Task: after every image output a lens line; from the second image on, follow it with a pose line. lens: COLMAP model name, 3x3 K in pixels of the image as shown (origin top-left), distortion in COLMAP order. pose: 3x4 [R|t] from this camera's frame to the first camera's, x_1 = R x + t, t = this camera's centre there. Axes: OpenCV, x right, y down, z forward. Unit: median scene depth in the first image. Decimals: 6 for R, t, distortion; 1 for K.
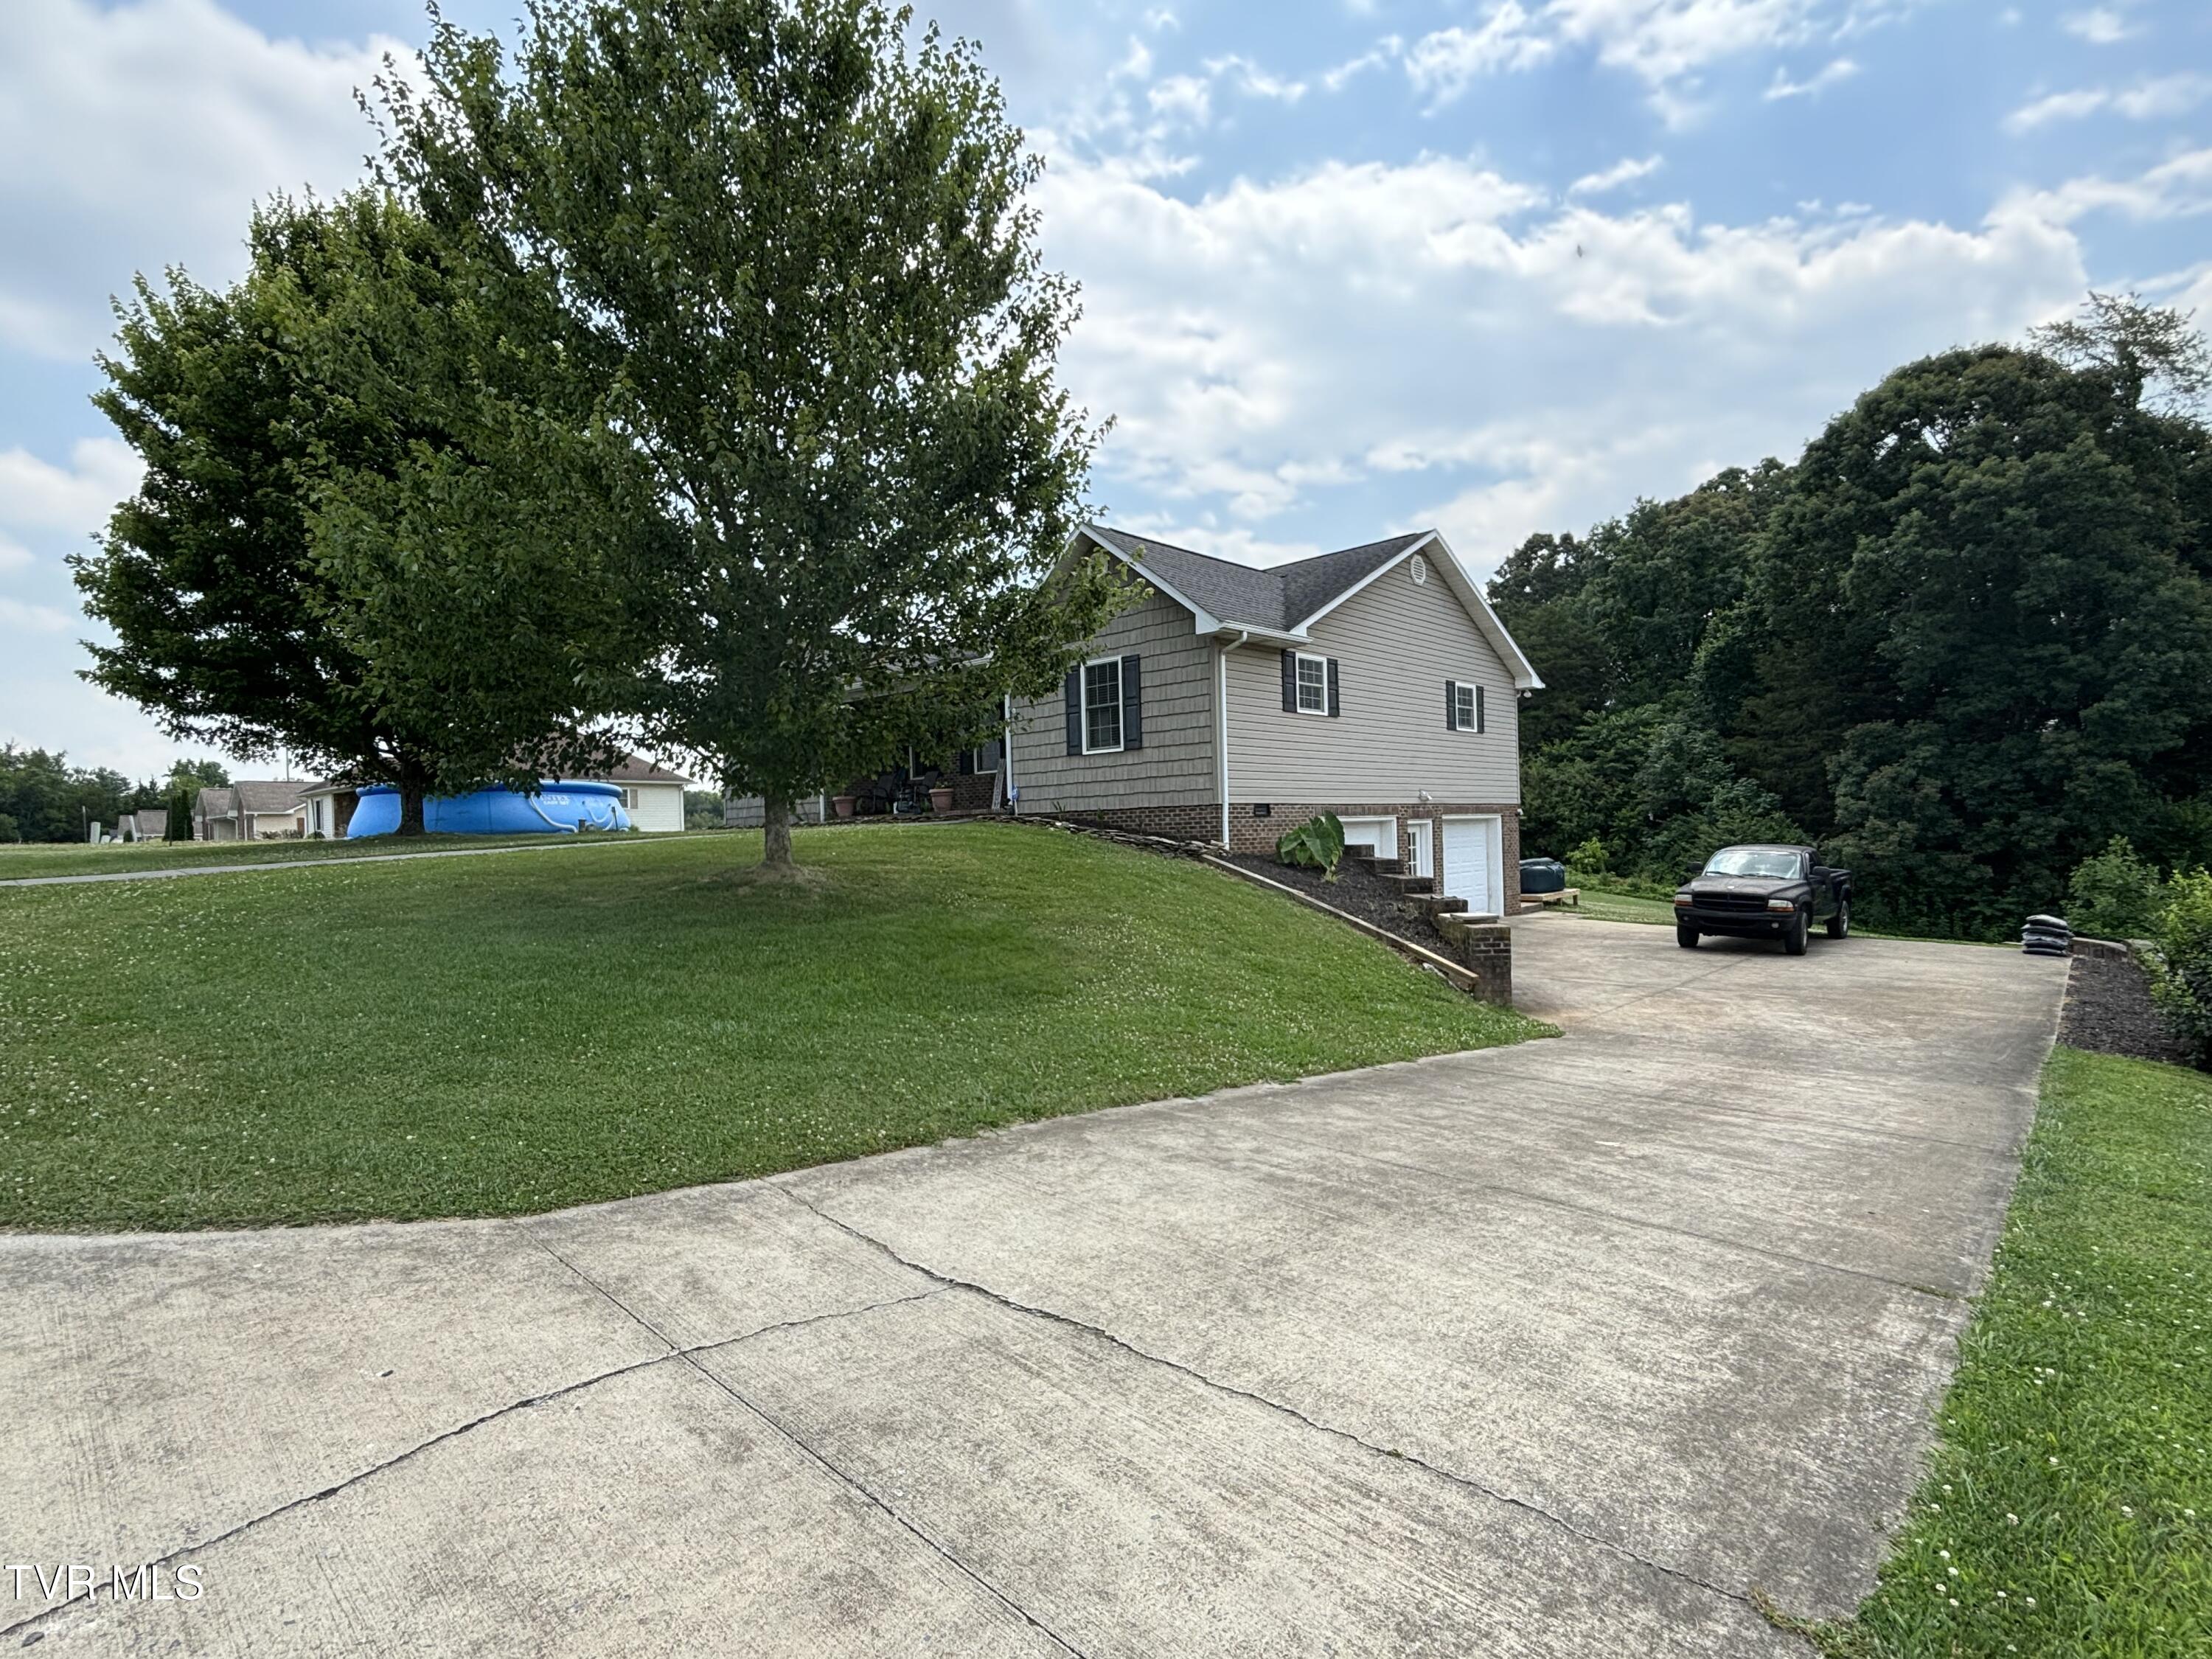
lens RADIAL K [[1081.5, 0, 1105.9], [0, 1081.5, 849.2], [0, 0, 1]] dist [0.003213, 0.000847]
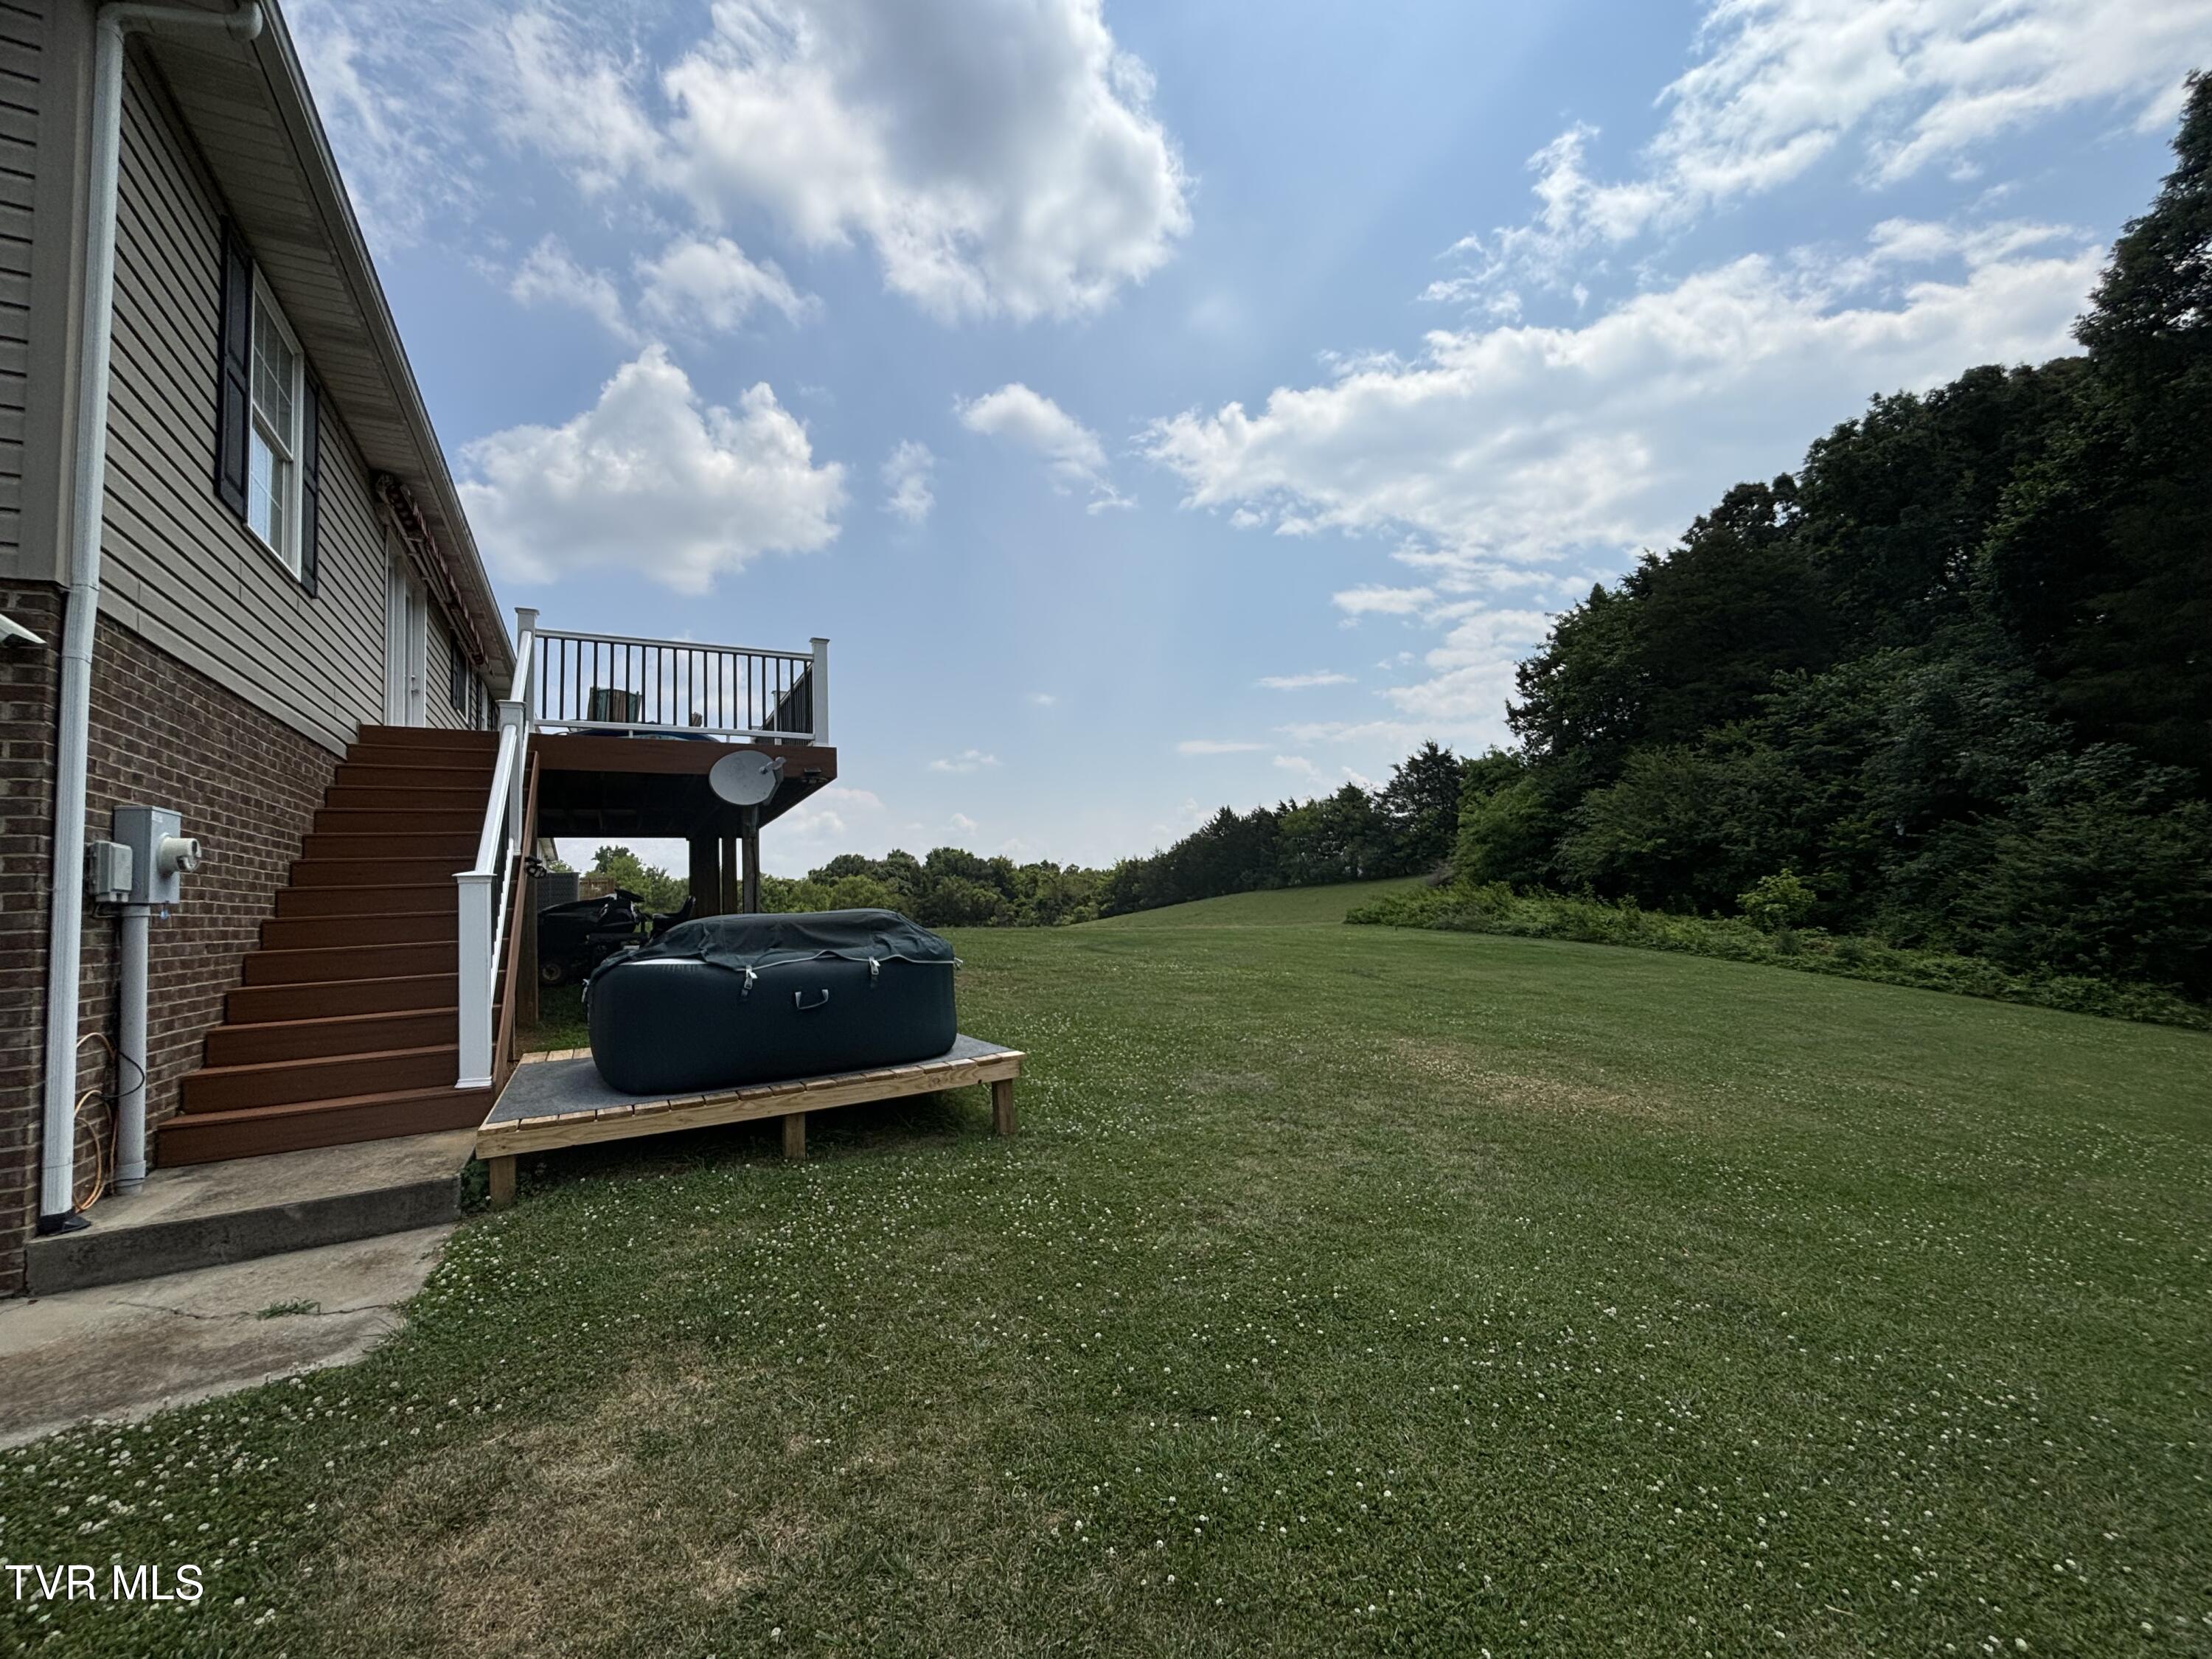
lens RADIAL K [[898.9, 0, 1111.4], [0, 898.9, 843.6], [0, 0, 1]] dist [-0.000949, 0.001164]
pose [[0.948478, -0.039840, -0.314328, 0.254184], [0.018469, 0.997328, -0.070677, 0.003499], [0.316304, 0.061230, 0.946680, 0.412107]]
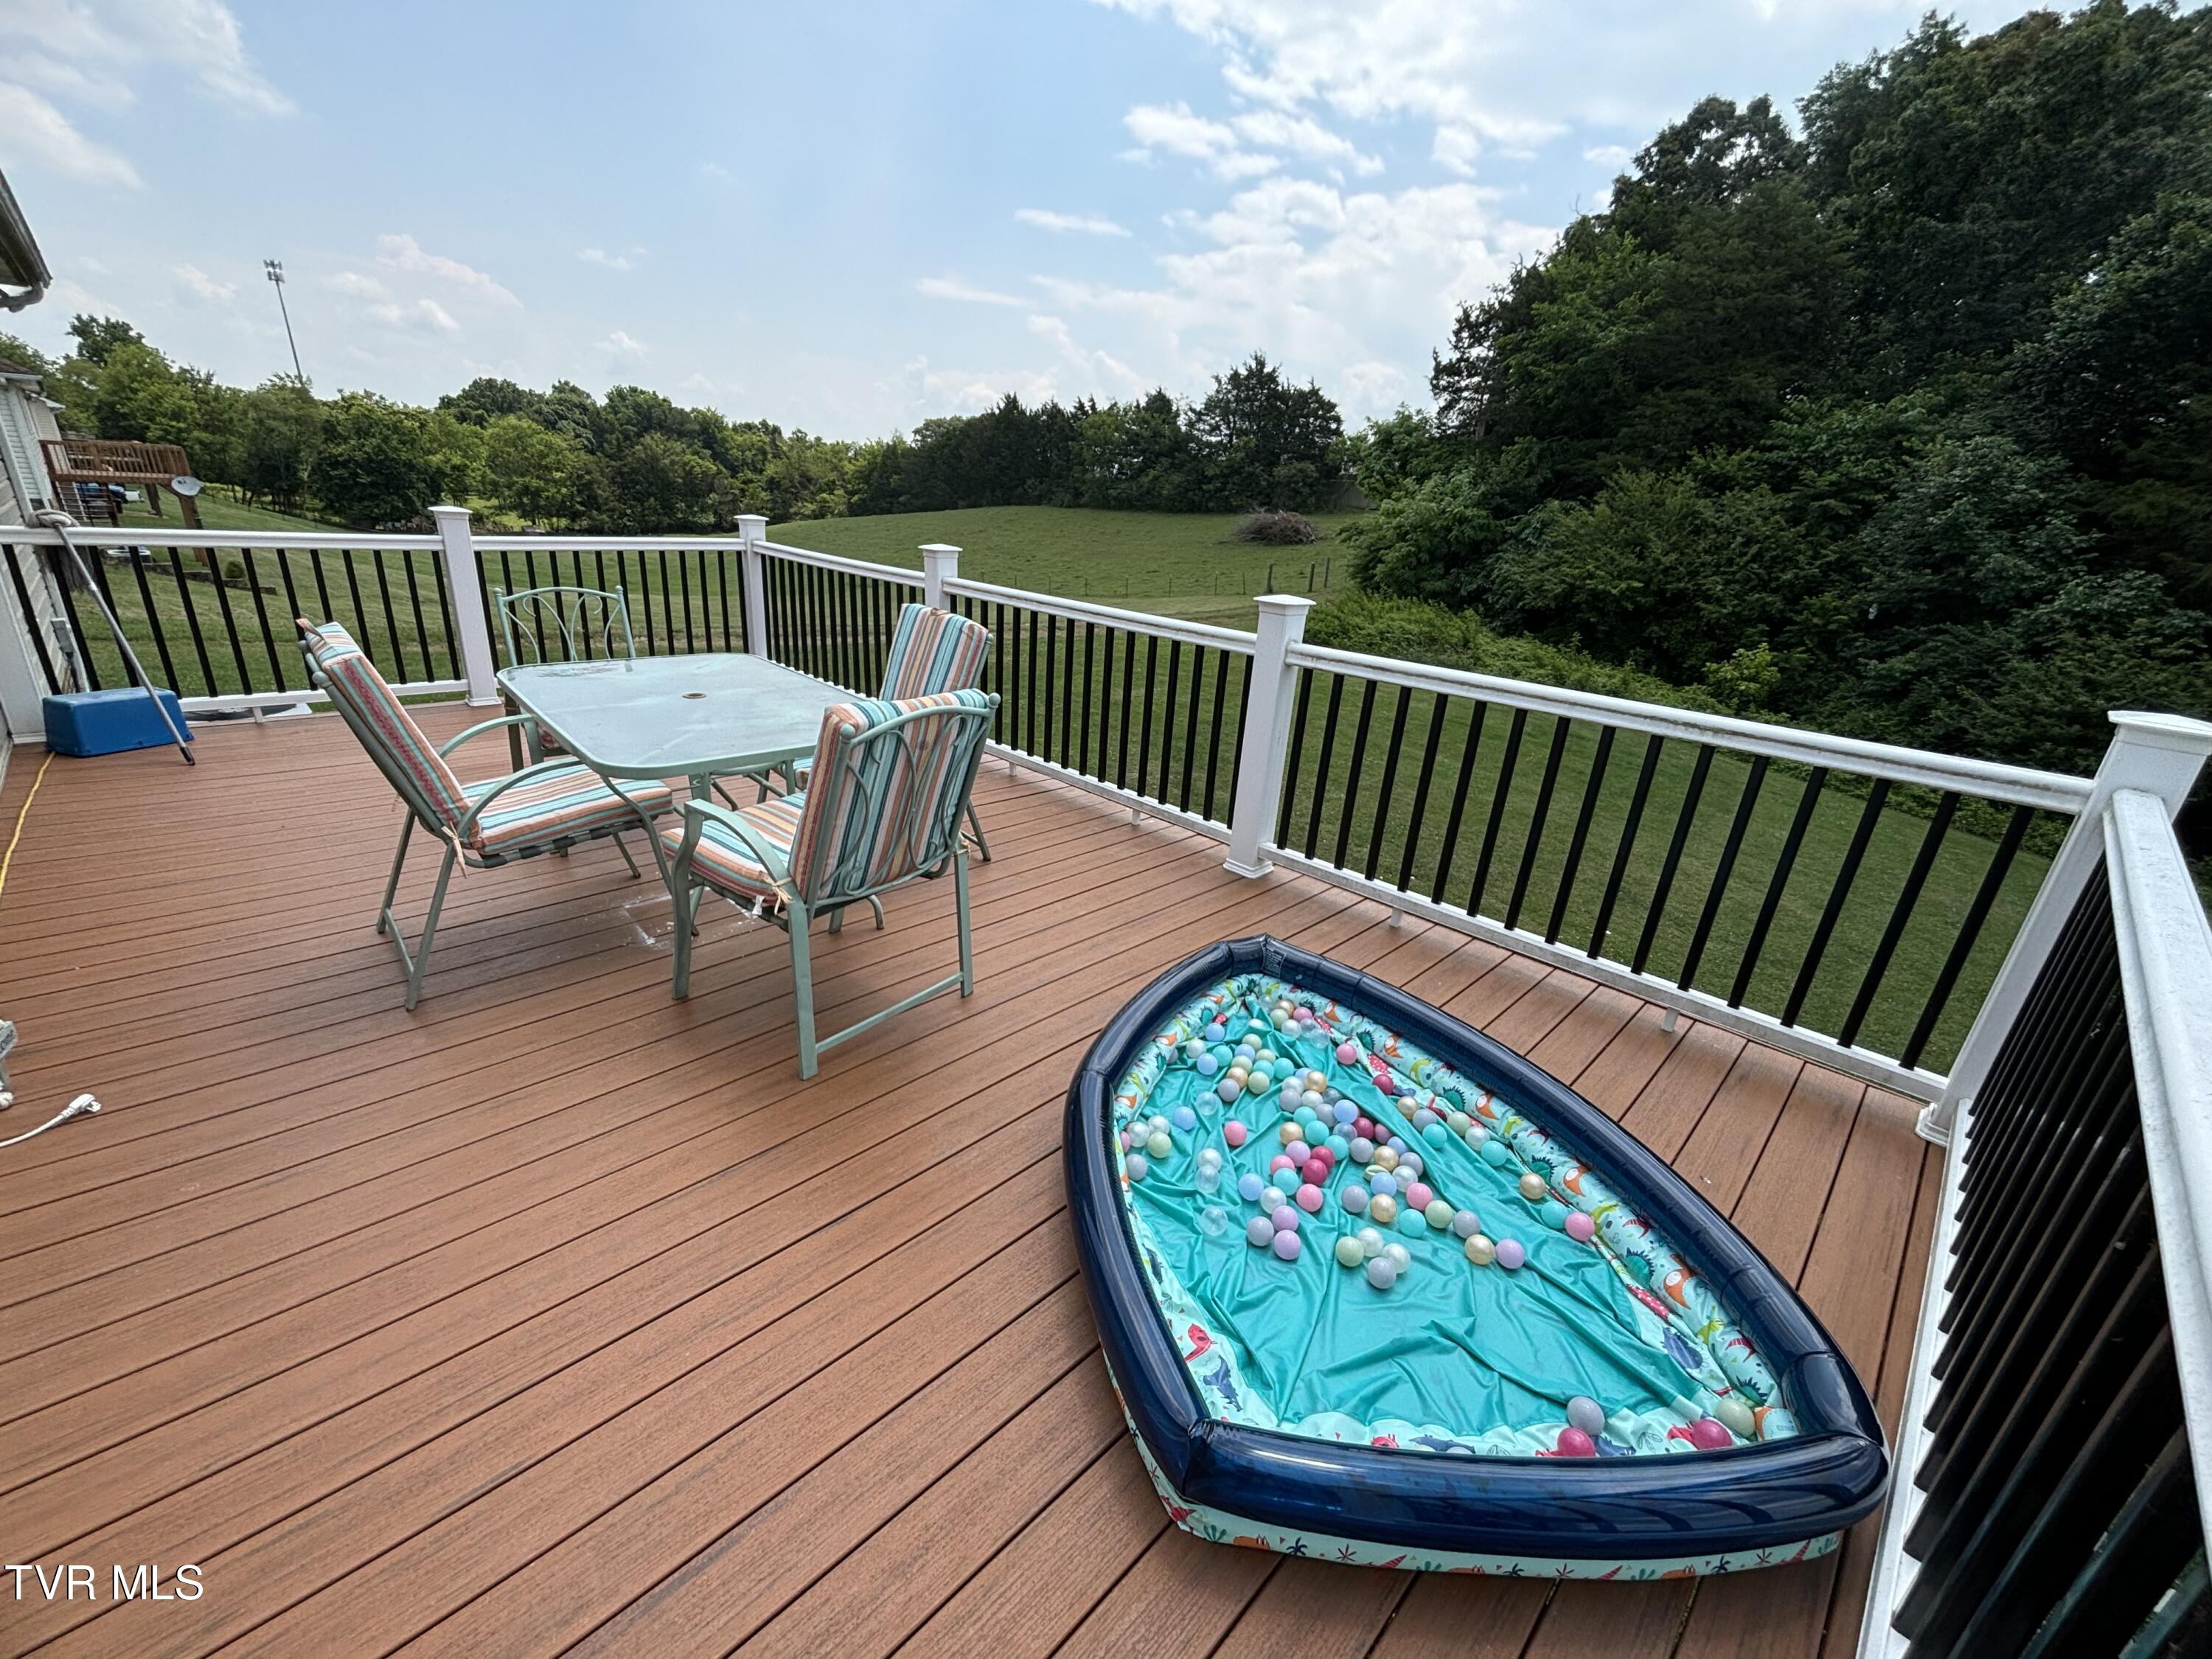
lens RADIAL K [[898.9, 0, 1111.0], [0, 898.9, 829.7], [0, 0, 1]] dist [-0.000949, 0.001164]
pose [[0.995376, 0.096008, 0.002862, 0.120580], [-0.091184, 0.935156, 0.342300, -0.048393], [0.030187, -0.340978, 0.939586, 0.513403]]
